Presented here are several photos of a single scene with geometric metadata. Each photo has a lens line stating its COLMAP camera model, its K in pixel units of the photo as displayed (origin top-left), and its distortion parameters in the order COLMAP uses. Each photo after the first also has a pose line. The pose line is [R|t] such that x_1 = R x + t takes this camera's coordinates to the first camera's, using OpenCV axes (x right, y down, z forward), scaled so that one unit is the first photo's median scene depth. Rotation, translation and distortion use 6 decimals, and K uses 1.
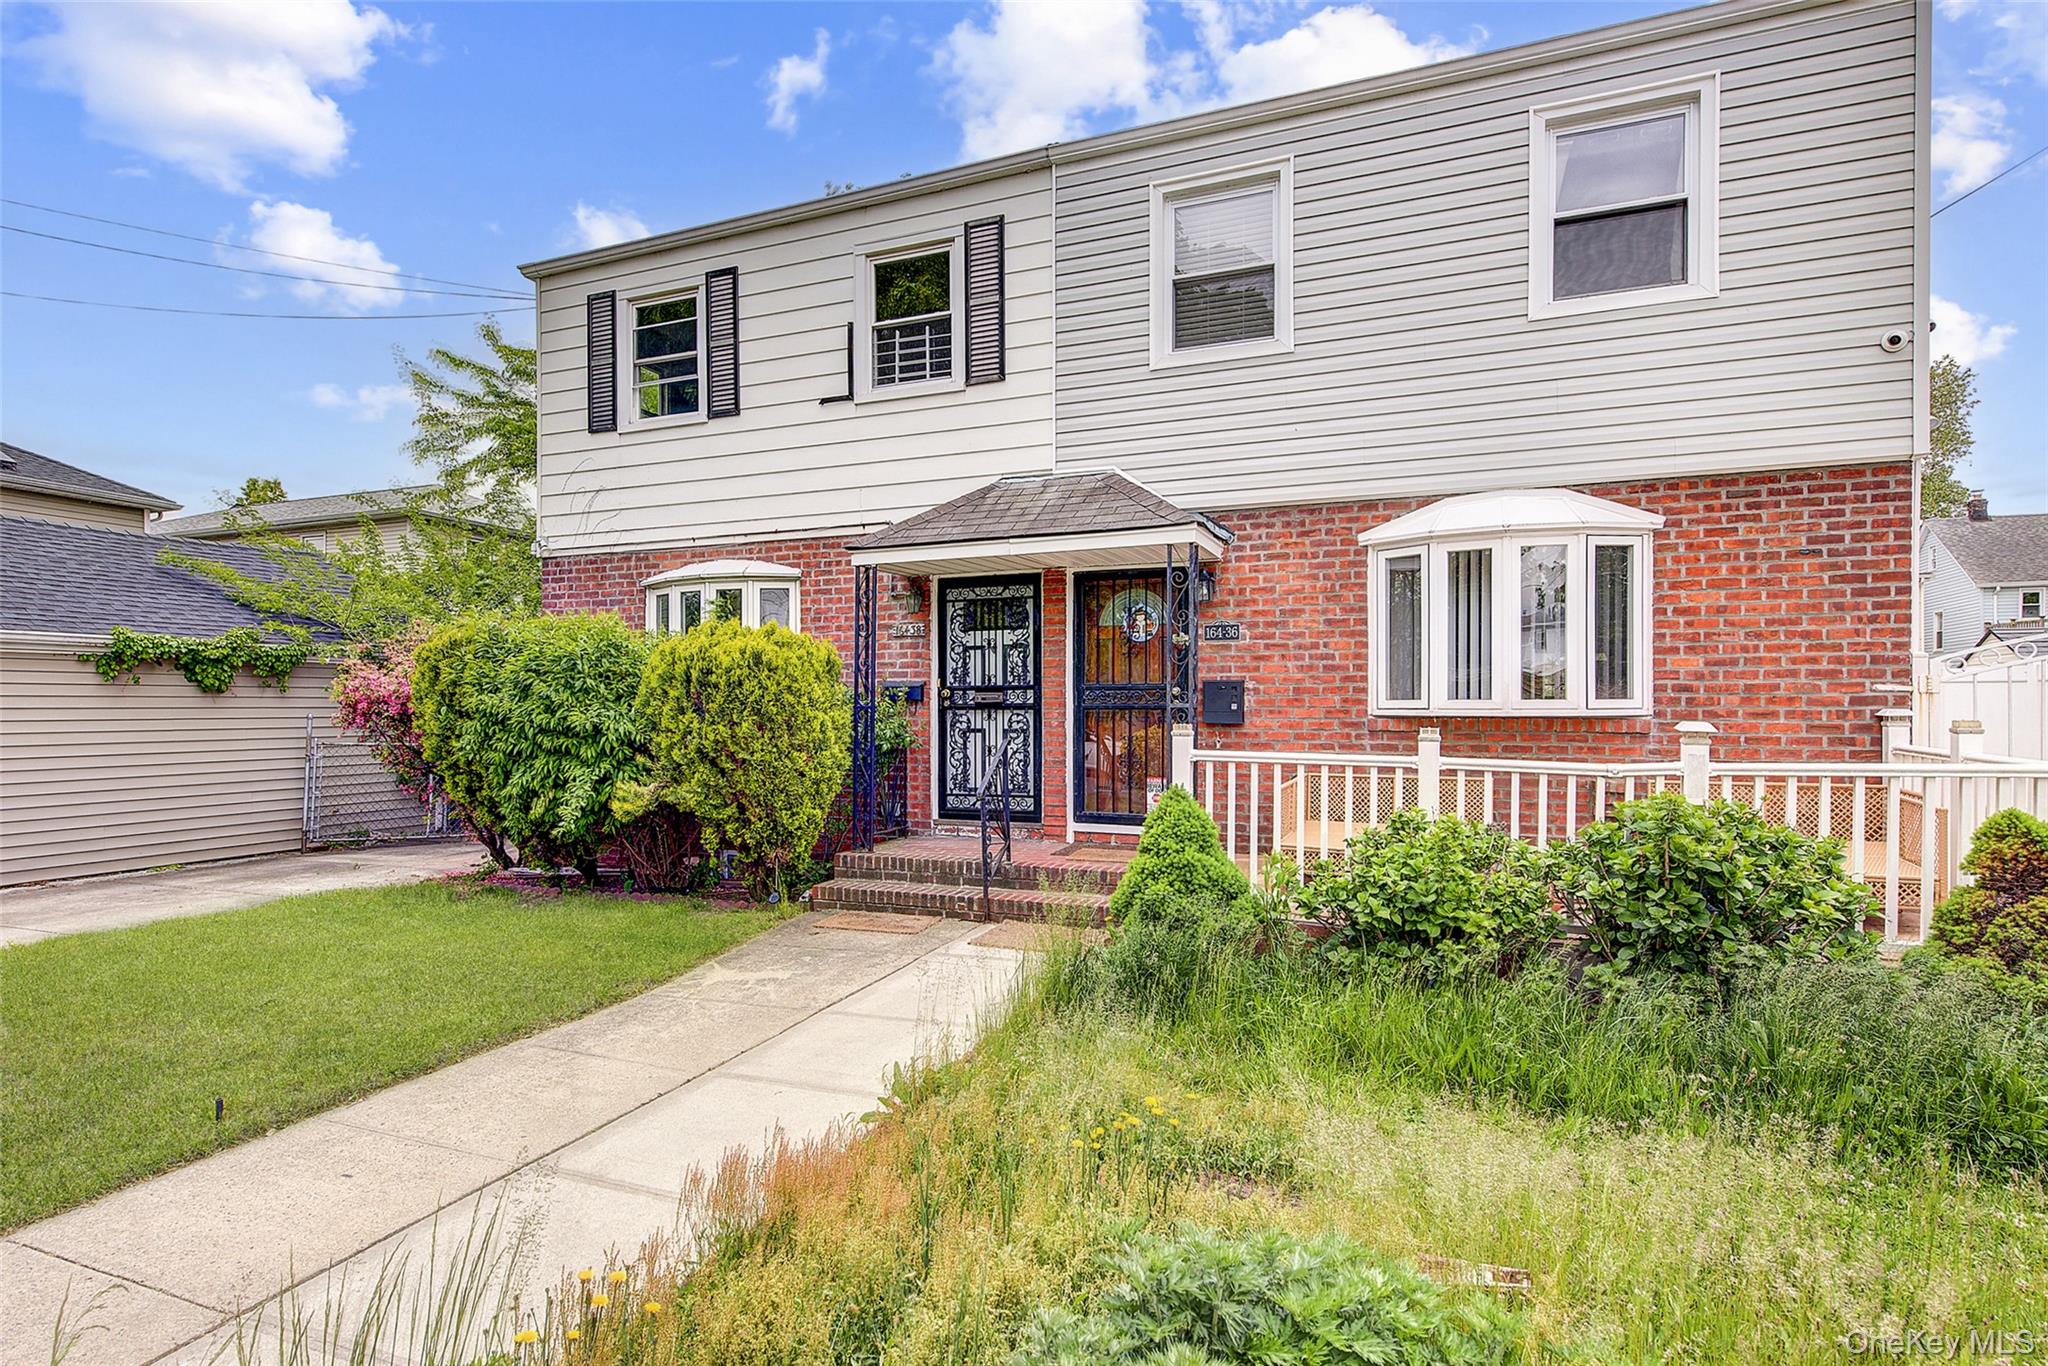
lens RADIAL K [[1032.8, 0, 1023.2], [0, 1032.8, 699.5], [0, 0, 1]] dist [0.003294, 0.000172]
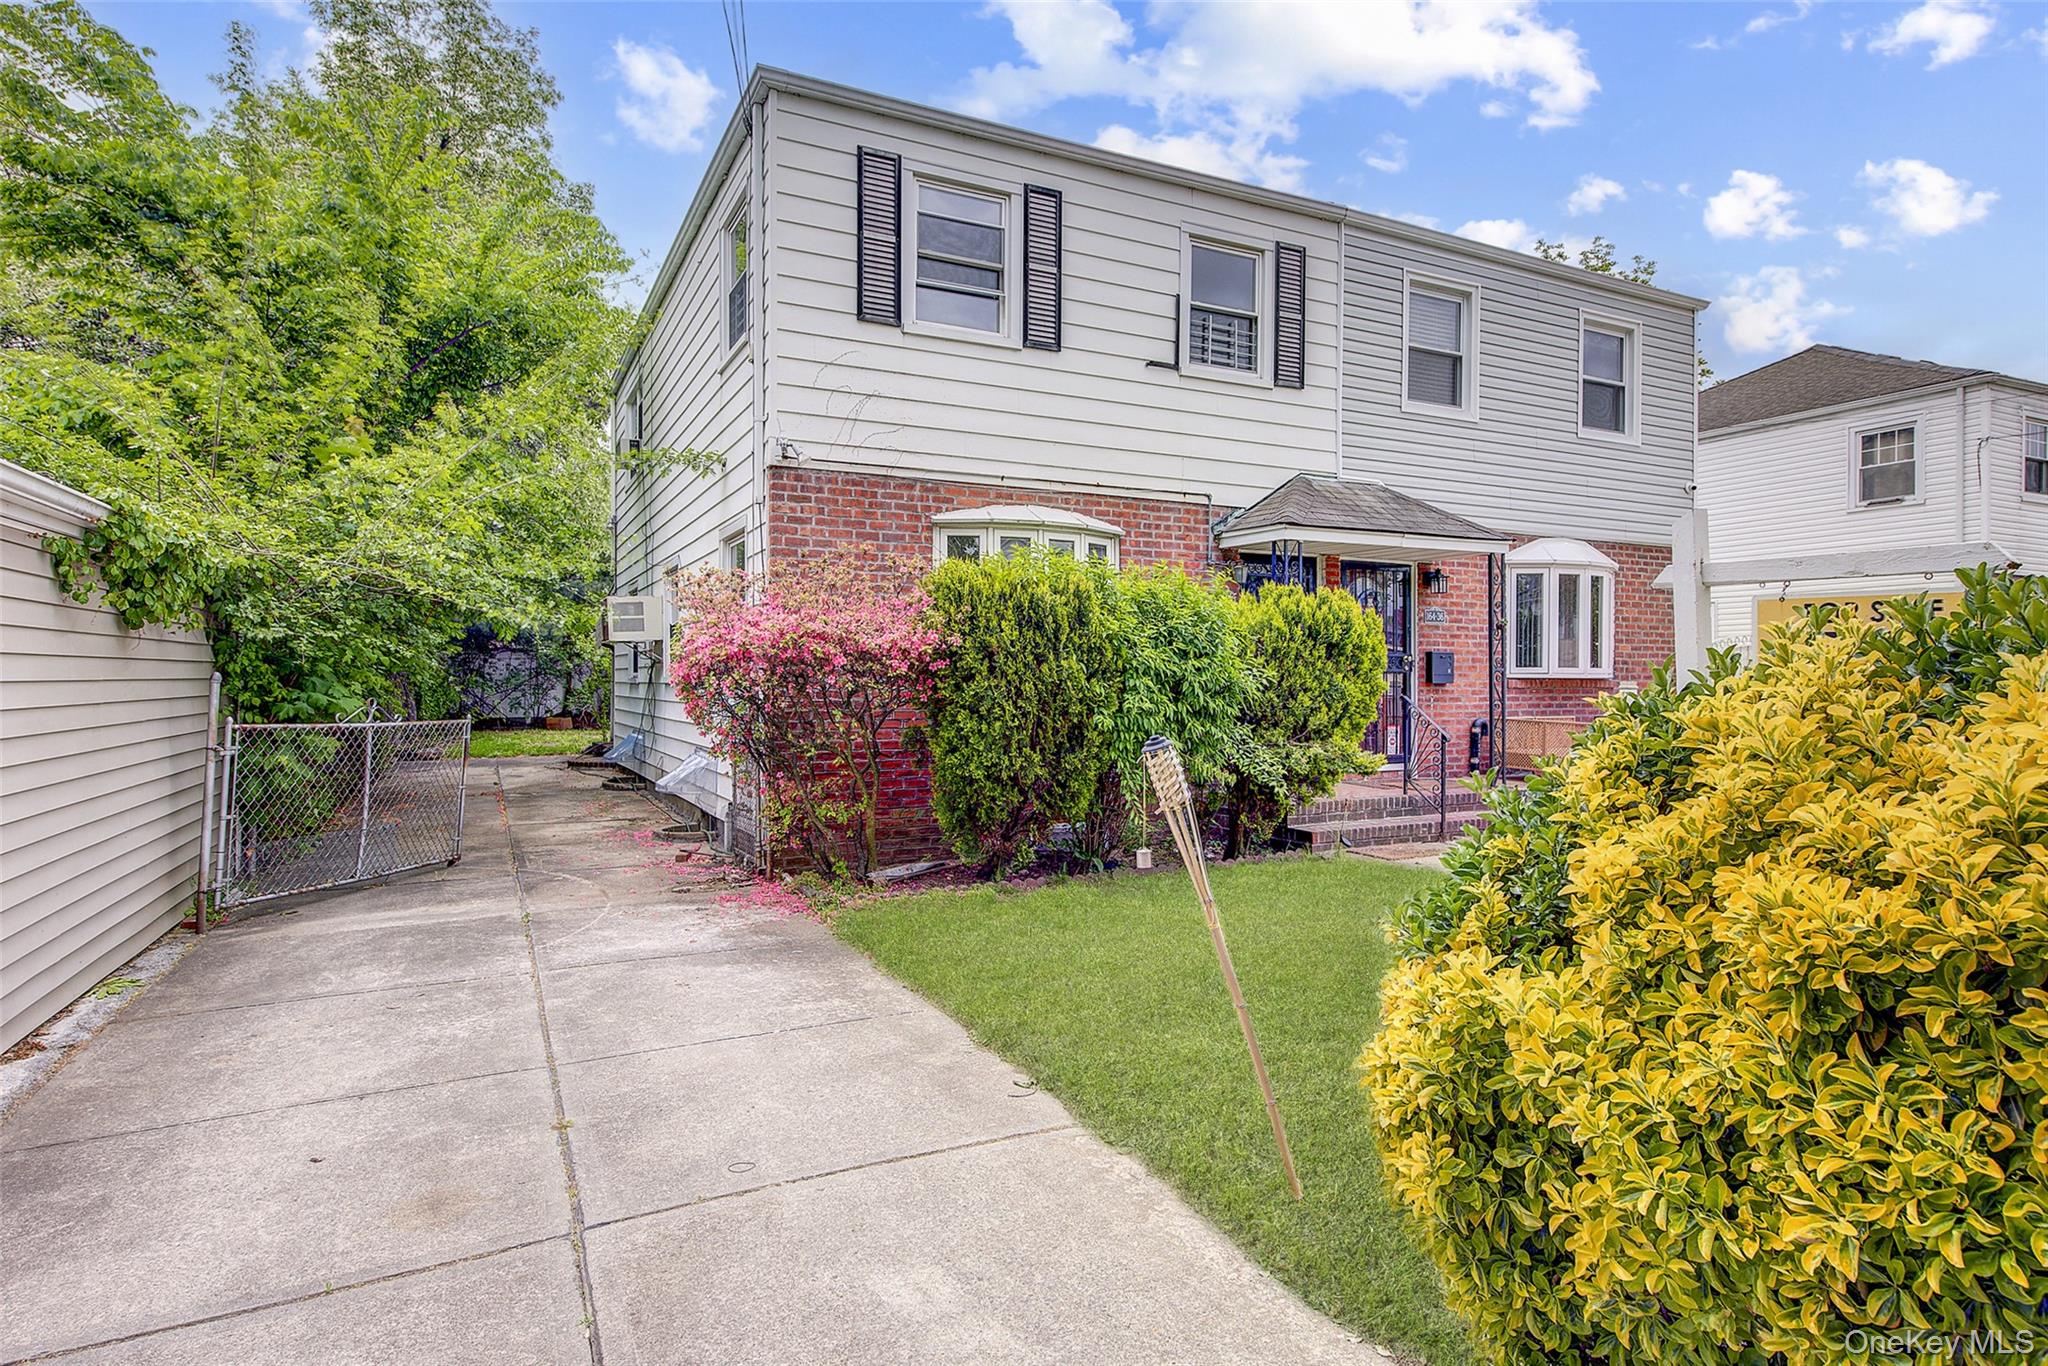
lens RADIAL K [[1066.6, 0, 1020.6], [0, 1066.6, 675.3], [0, 0, 1]] dist [-0.005577, 0.000508]
pose [[0.671691, 0.005012, 0.740815, -1.042230], [-0.008858, 0.999960, 0.001266, 0.013451], [-0.740779, -0.007412, 0.671708, 0.397072]]
